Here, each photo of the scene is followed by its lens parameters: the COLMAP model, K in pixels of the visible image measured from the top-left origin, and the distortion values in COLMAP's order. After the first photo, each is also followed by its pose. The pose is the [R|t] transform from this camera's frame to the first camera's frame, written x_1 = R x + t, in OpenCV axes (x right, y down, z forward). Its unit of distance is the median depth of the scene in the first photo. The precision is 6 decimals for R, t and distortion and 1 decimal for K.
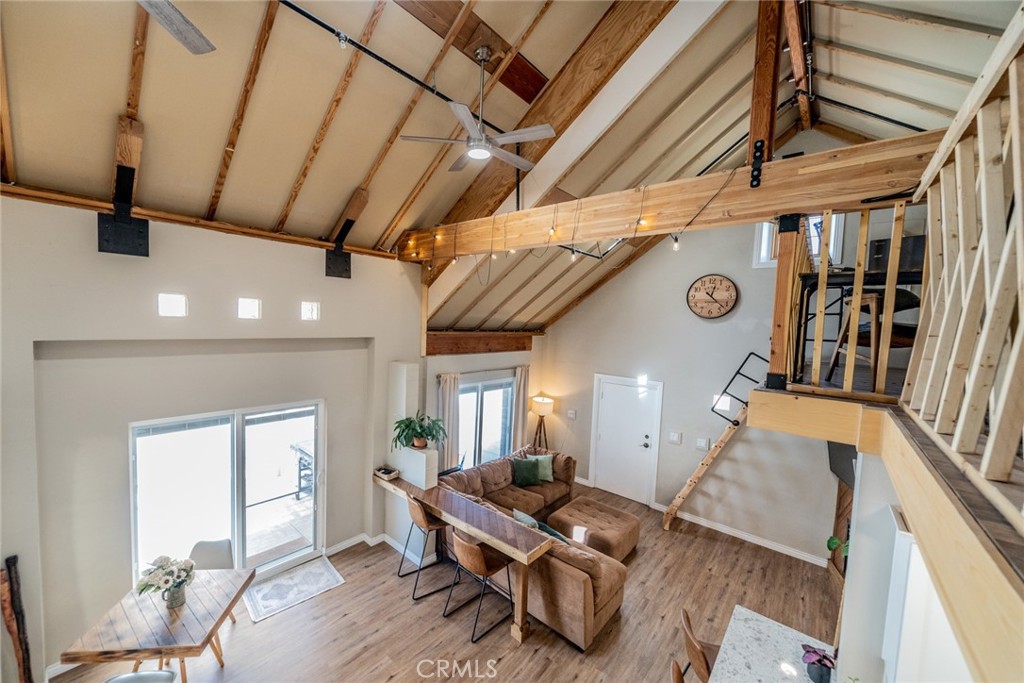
lens RADIAL K [[378.6, 0, 512.0], [0, 378.6, 341.5], [0, 0, 1]] dist [-0.001315, -0.000043]
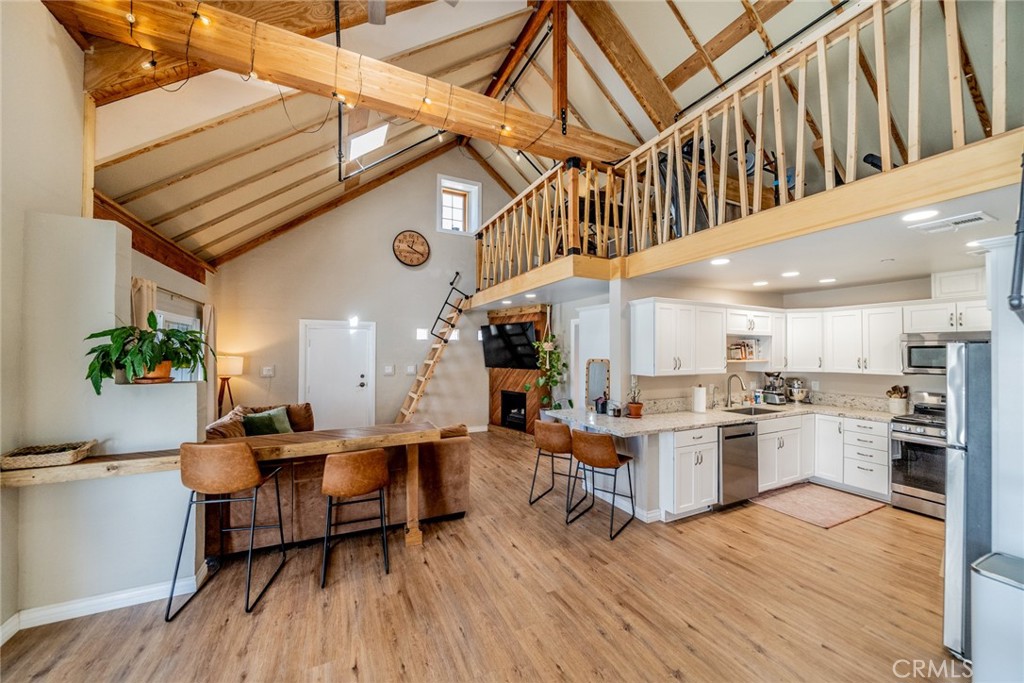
lens RADIAL K [[346.1, 0, 488.3], [0, 346.1, 346.0], [0, 0, 1]] dist [-0.013510, -0.000047]
pose [[0.437930, -0.032623, 0.898417, -0.386903], [0.070424, 0.997515, 0.001894, 0.213927], [-0.896247, 0.062441, 0.439139, 0.296506]]
